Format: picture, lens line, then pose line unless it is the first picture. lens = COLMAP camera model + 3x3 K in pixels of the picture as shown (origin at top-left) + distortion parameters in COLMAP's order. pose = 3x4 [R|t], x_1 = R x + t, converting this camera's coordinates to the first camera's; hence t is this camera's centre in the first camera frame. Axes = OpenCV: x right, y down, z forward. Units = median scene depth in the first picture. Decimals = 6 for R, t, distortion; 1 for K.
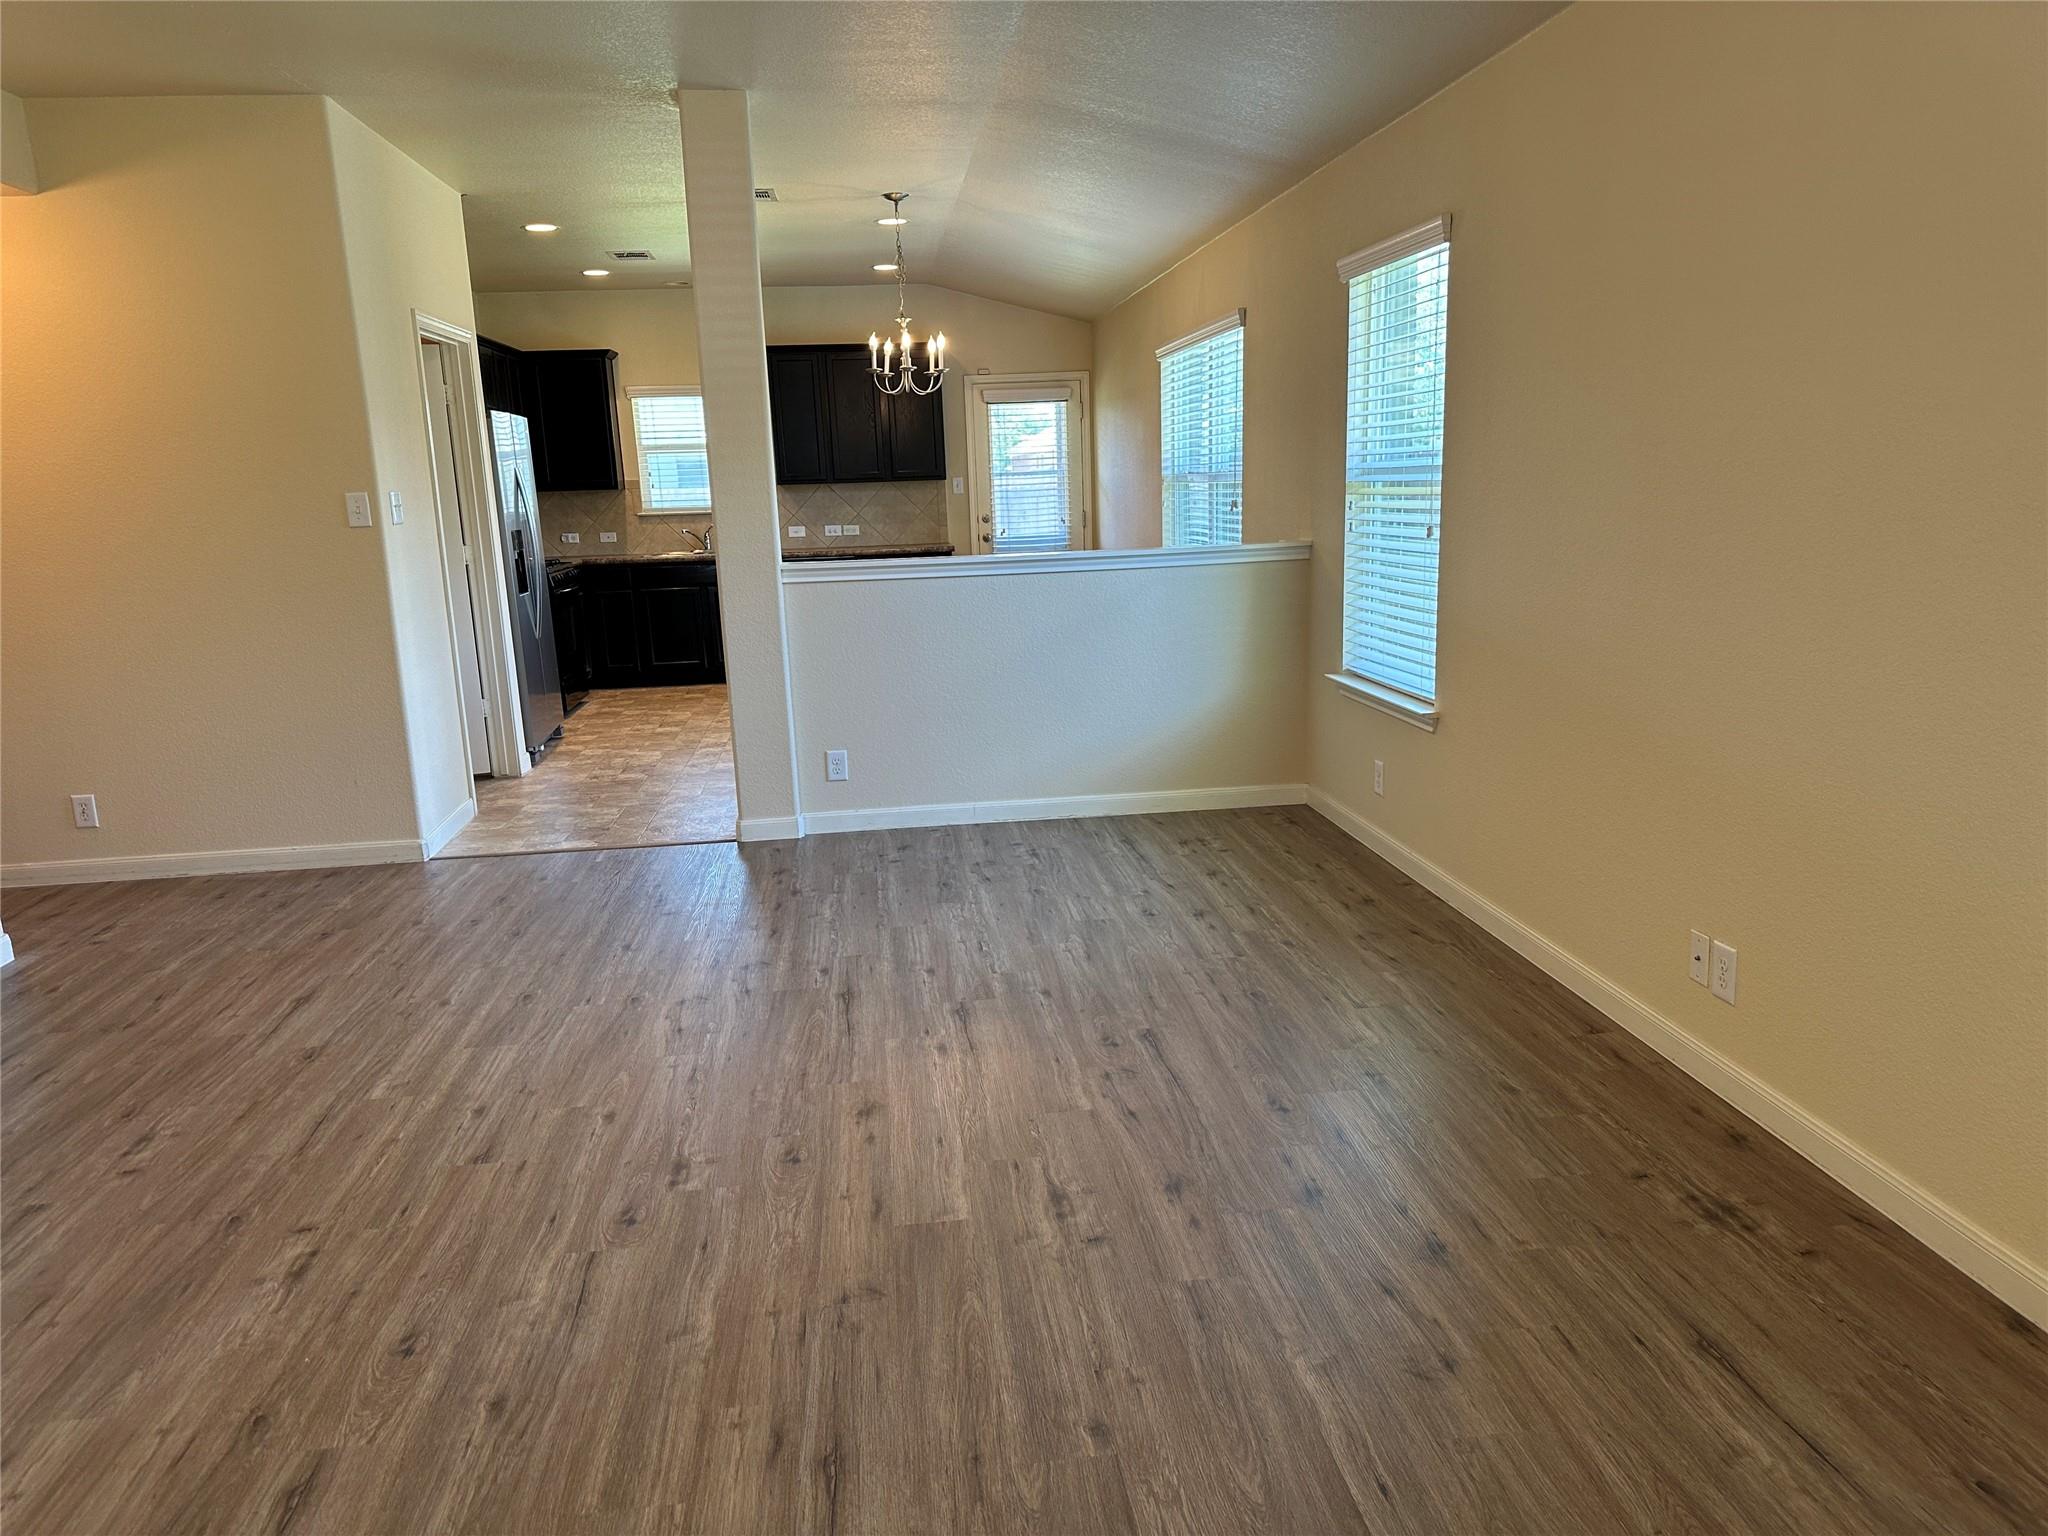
lens RADIAL K [[1446.4, 0, 1014.5], [0, 1446.4, 775.2], [0, 0, 1]] dist [0.066573, -0.082740]
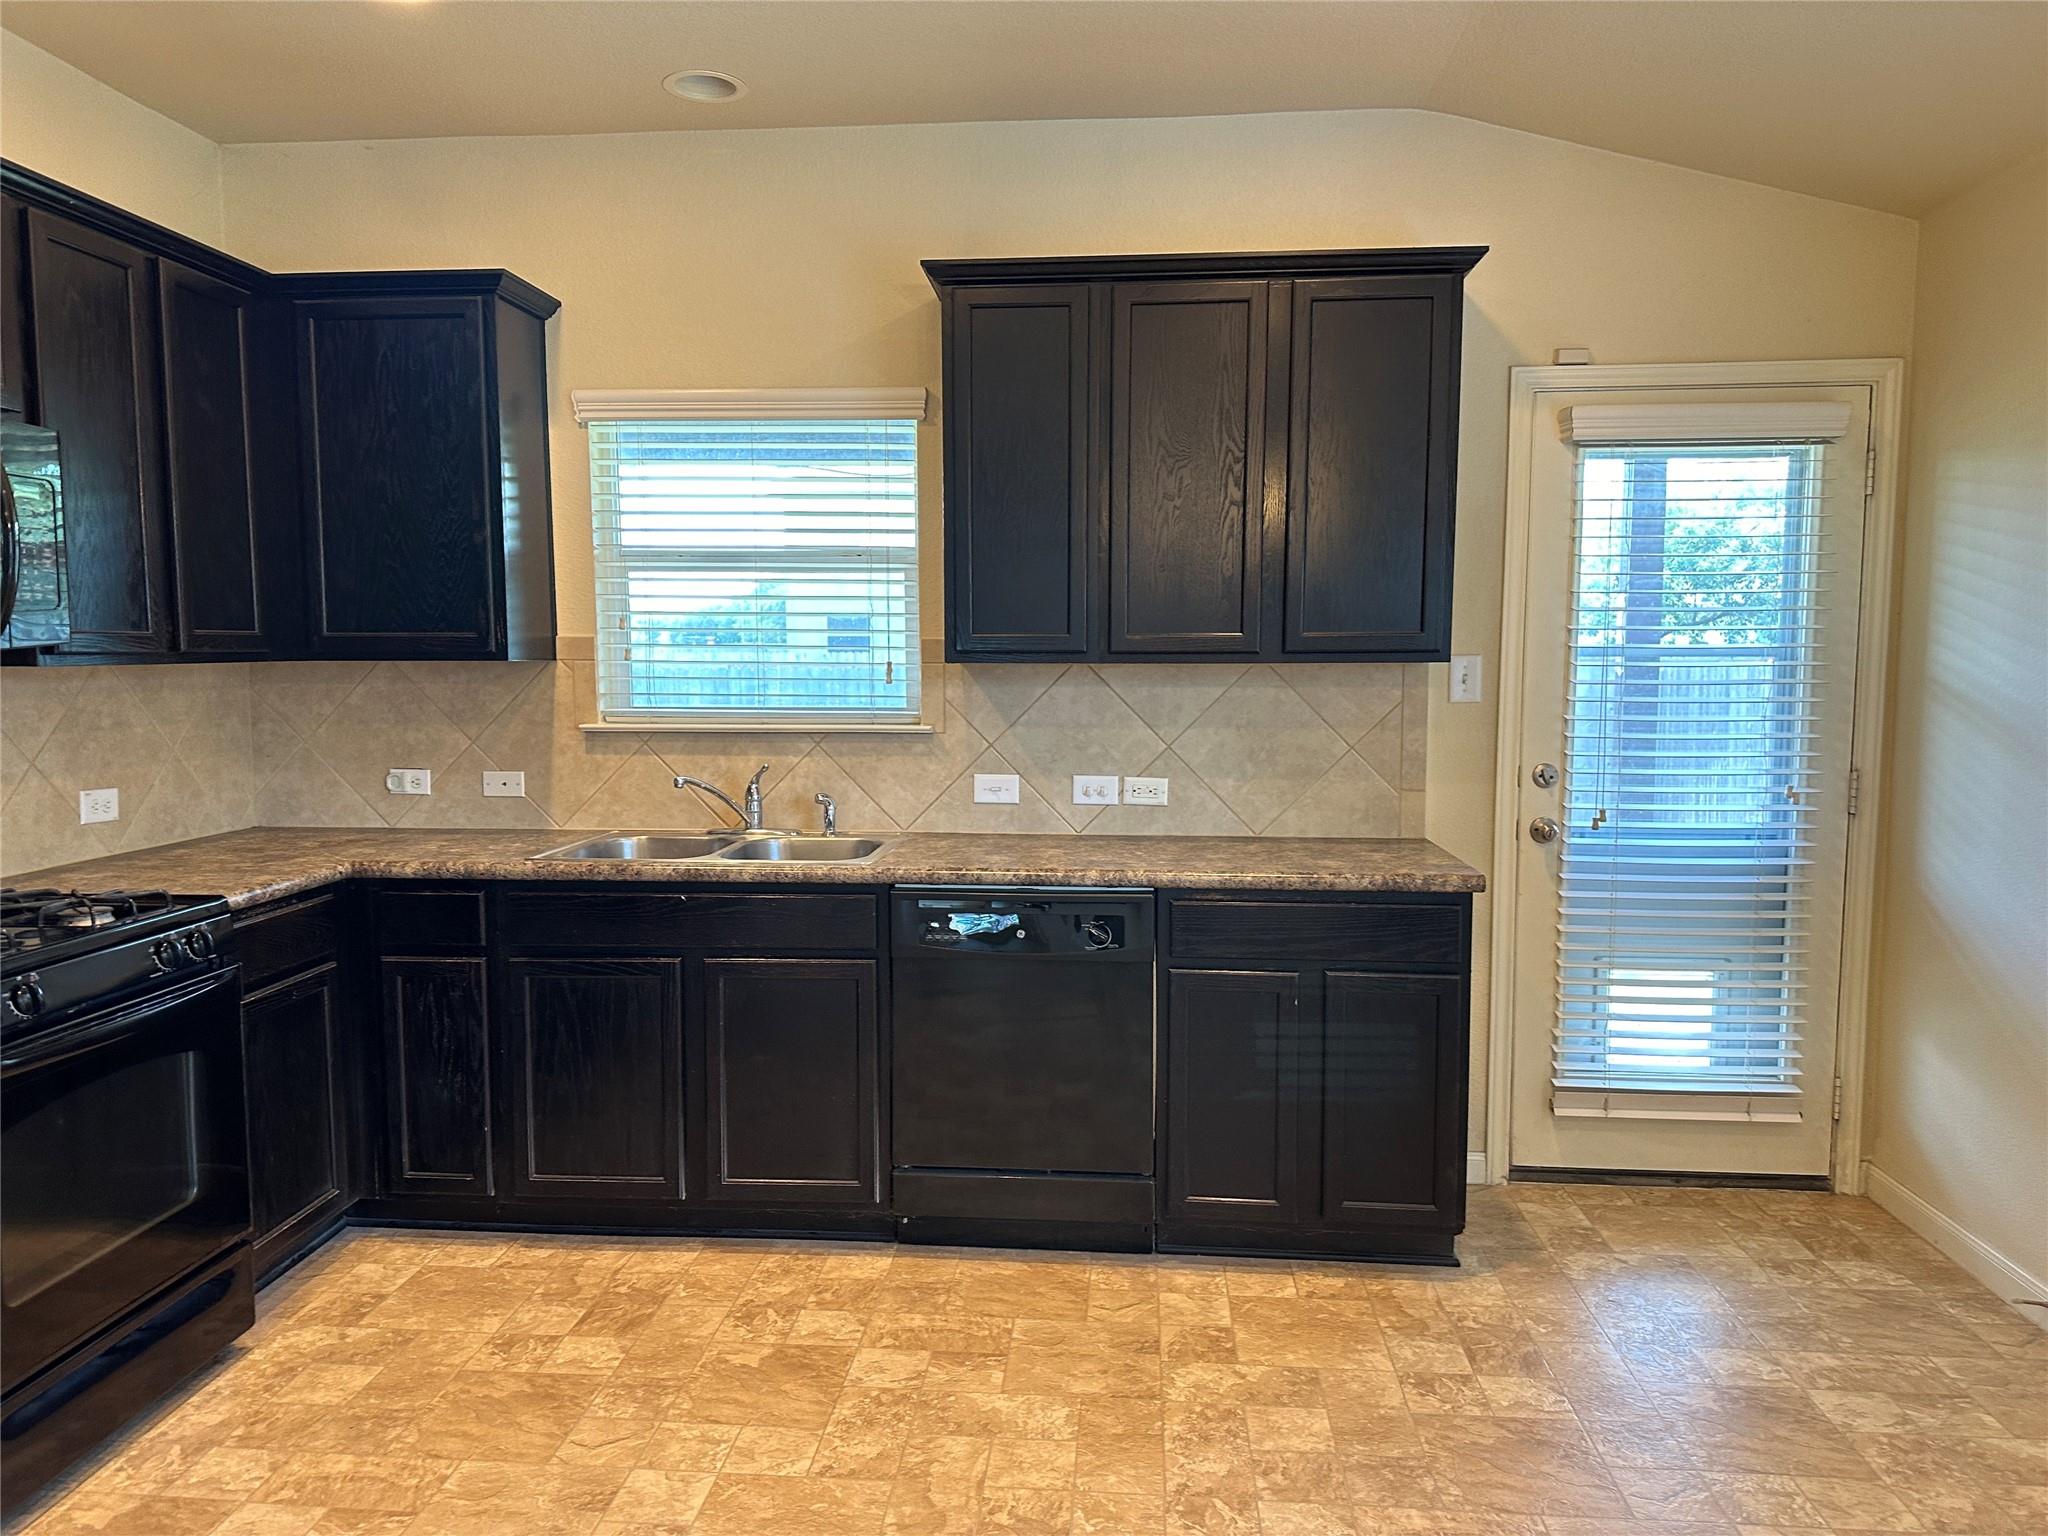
lens RADIAL K [[1446.4, 0, 1011.0], [0, 1446.4, 773.6], [0, 0, 1]] dist [0.066573, -0.082740]
pose [[0.982322, 0.050004, -0.180396, -0.157405], [-0.070806, 0.991320, -0.110779, -0.252332], [0.173291, 0.121594, 0.977336, 1.236907]]
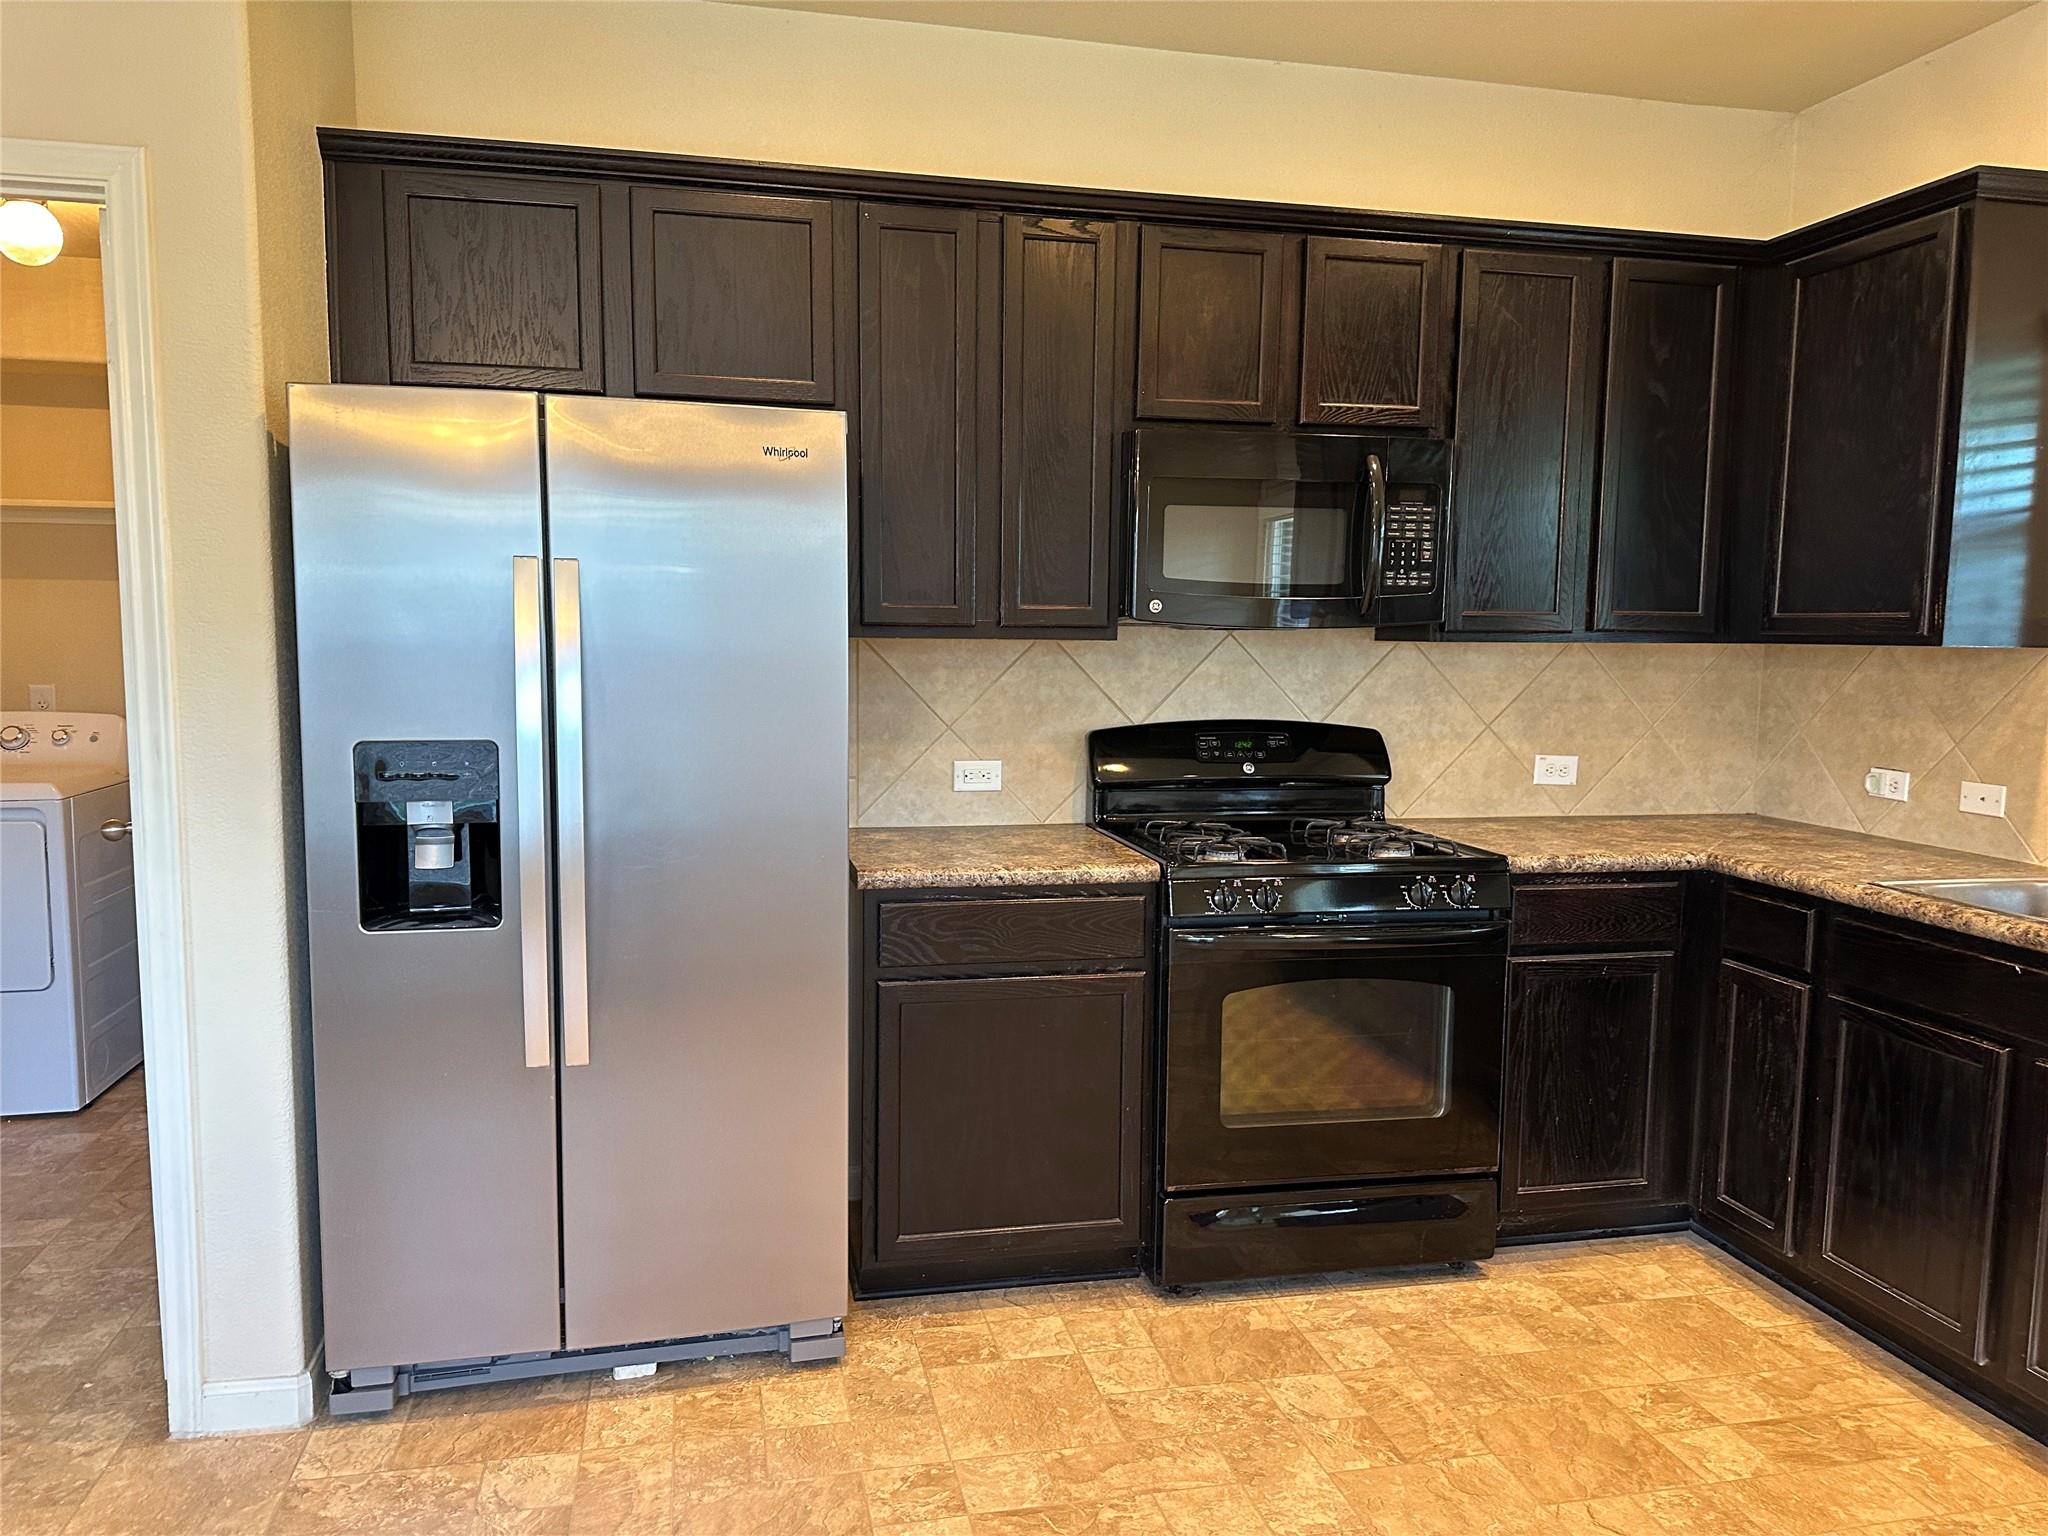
lens RADIAL K [[1446.4, 0, 1005.2], [0, 1446.4, 770.1], [0, 0, 1]] dist [0.066573, -0.082740]
pose [[0.111773, 0.134133, -0.984640, -0.001518], [-0.220000, 0.969602, 0.107111, -0.296273], [0.969075, 0.204648, 0.137884, 1.428925]]
